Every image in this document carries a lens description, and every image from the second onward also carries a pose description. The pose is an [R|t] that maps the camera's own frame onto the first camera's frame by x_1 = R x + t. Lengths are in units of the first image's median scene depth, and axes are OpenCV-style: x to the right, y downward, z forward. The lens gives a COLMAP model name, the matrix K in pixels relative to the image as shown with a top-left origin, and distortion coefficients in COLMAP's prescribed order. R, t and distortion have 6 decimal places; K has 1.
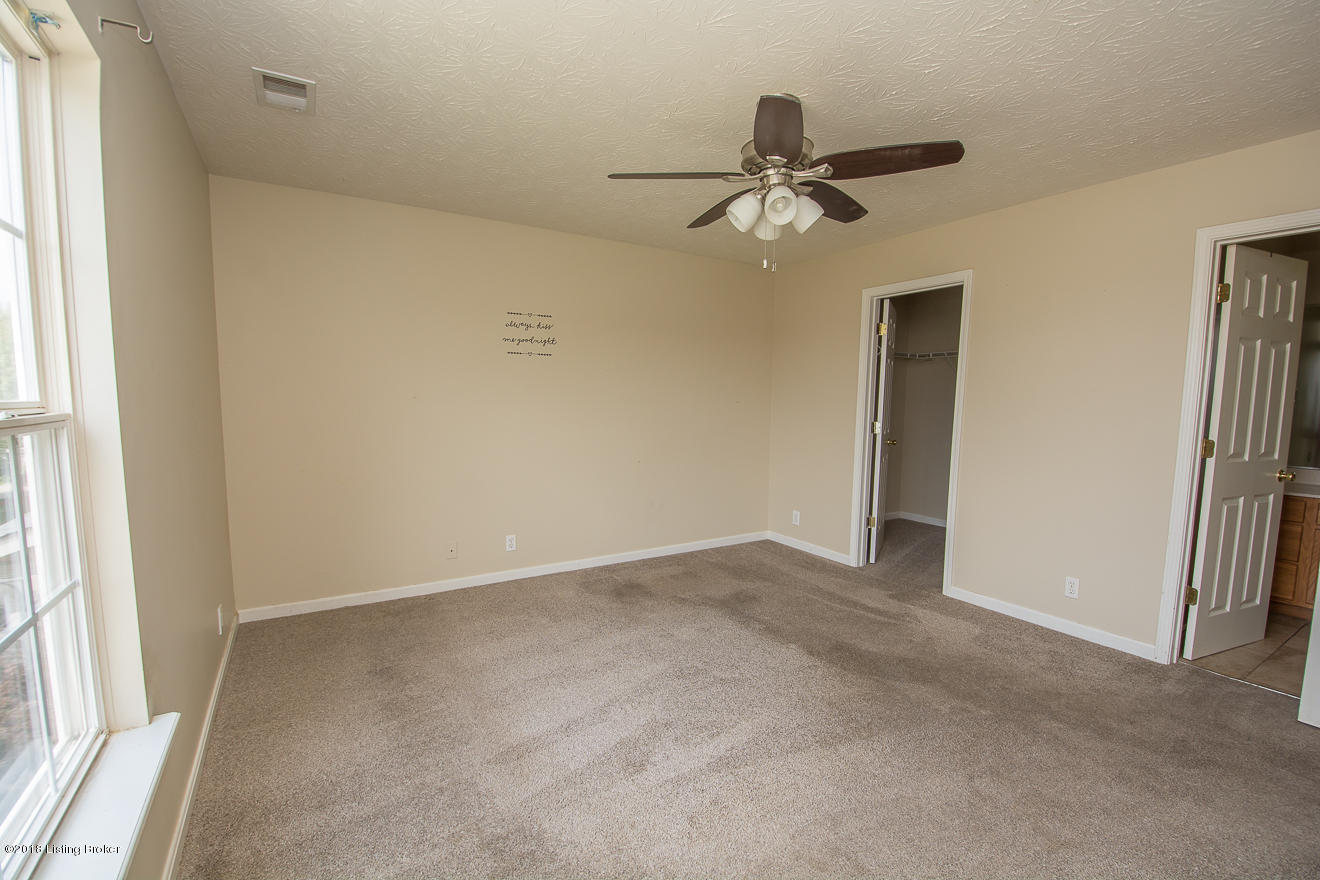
lens RADIAL K [[579.5, 0, 665.3], [0, 579.5, 454.8], [0, 0, 1]] dist [0.032484, -0.023050]
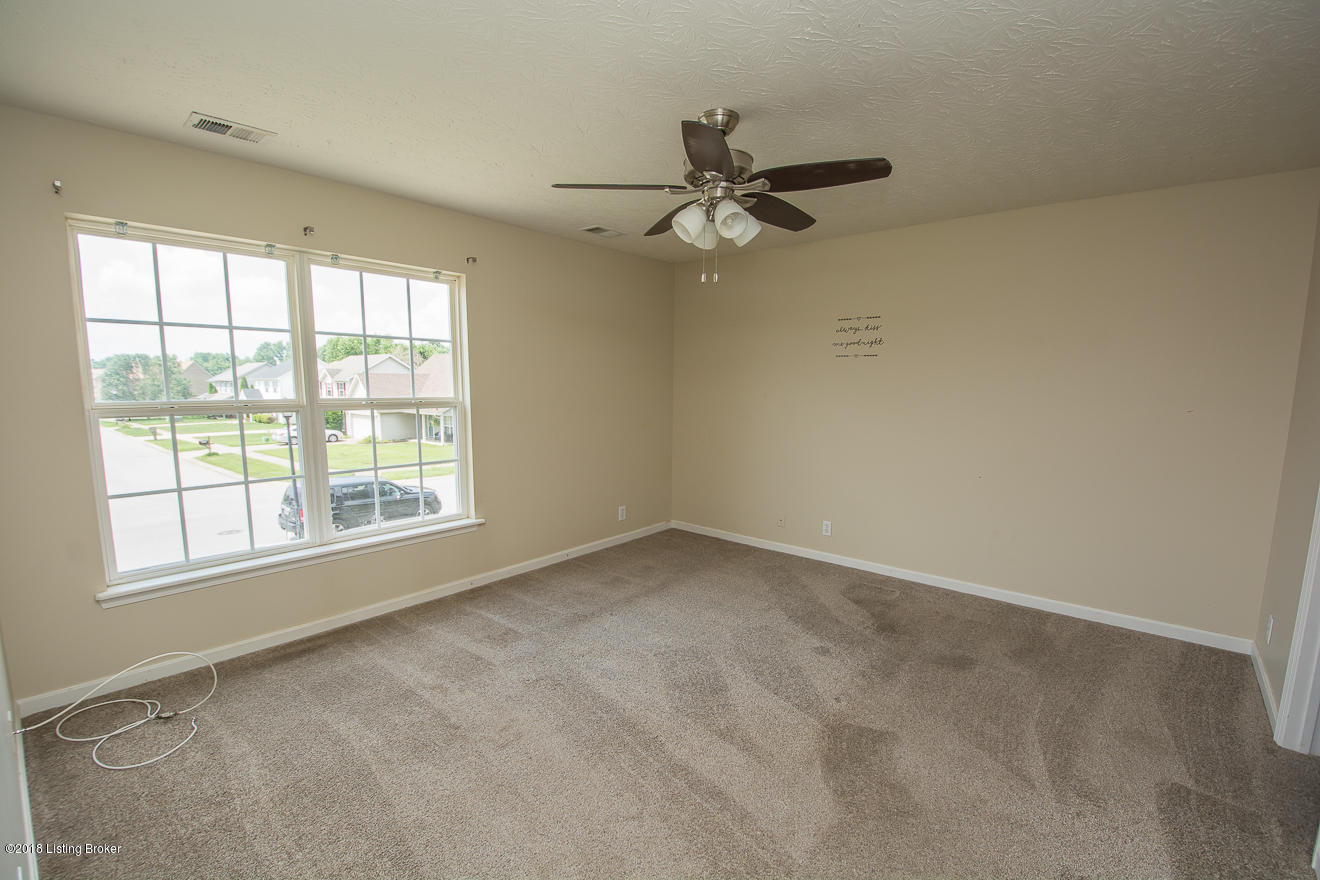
lens RADIAL K [[579.5, 0, 665.3], [0, 579.5, 454.8], [0, 0, 1]] dist [0.032484, -0.023050]
pose [[0.313439, 0.116337, -0.942455, 0.677665], [-0.102346, 0.990825, 0.088270, -0.054595], [0.944077, 0.068789, 0.322469, 0.352096]]
